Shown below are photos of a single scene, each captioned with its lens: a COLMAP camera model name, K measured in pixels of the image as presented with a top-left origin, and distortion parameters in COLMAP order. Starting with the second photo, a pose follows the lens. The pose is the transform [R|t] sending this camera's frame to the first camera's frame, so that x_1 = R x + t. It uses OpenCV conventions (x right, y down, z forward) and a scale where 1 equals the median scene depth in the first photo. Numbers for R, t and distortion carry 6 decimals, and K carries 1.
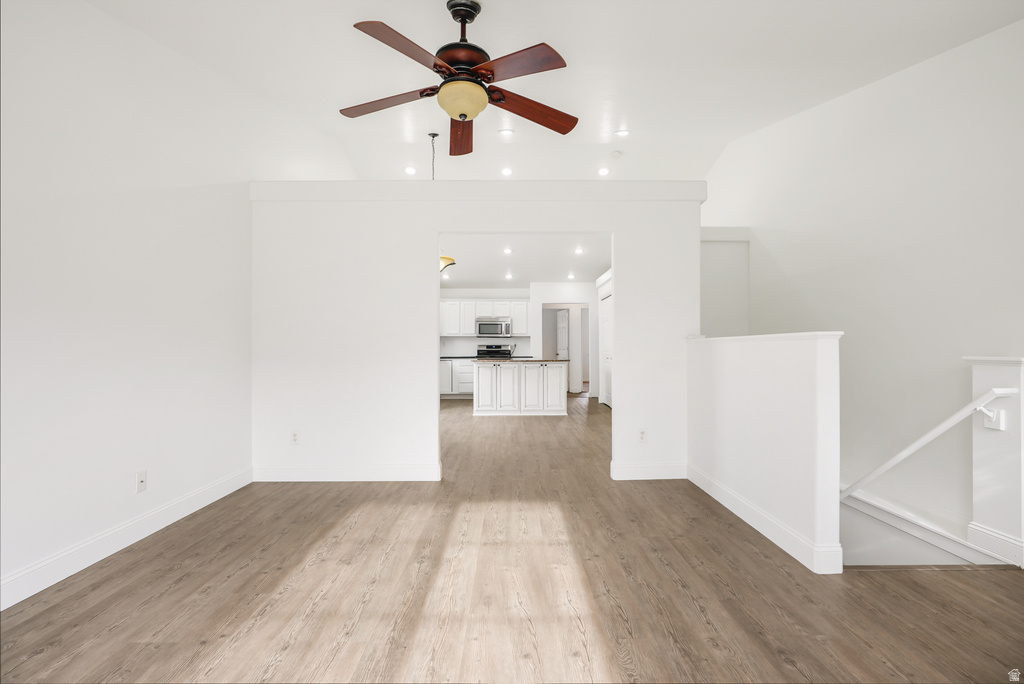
lens RADIAL K [[460.5, 0, 515.1], [0, 460.5, 342.4], [0, 0, 1]] dist [-0.001238, 0.000229]
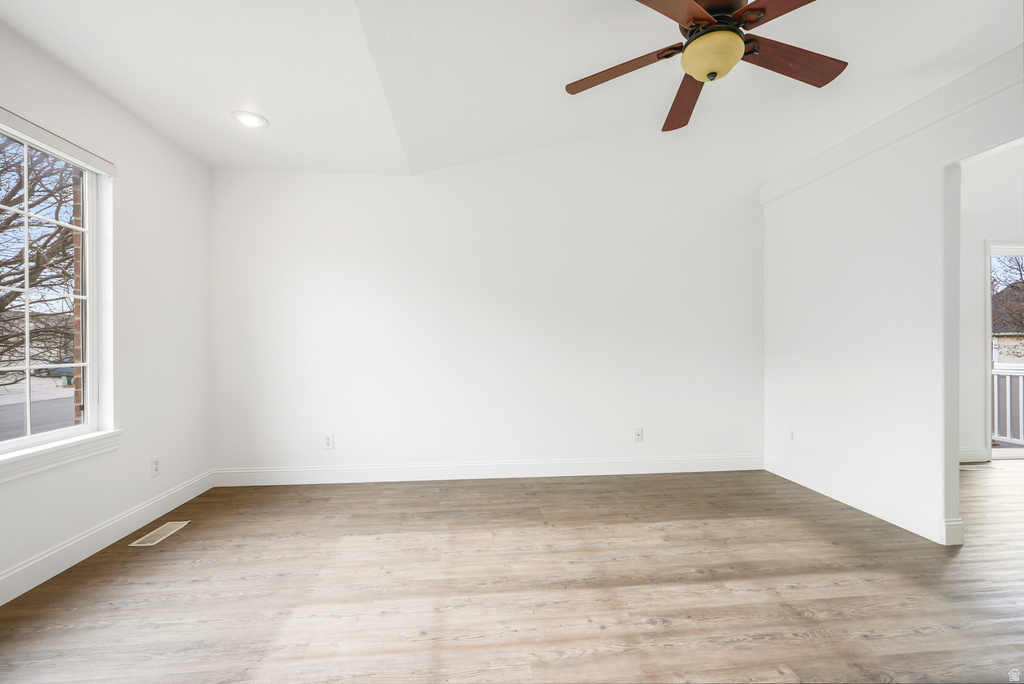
lens RADIAL K [[460.5, 0, 515.1], [0, 460.5, 342.4], [0, 0, 1]] dist [-0.001238, 0.000229]
pose [[0.096120, -0.003506, -0.995364, 0.638430], [0.017285, 0.999849, -0.001853, 0.004421], [0.995220, -0.017027, 0.096166, 0.496454]]
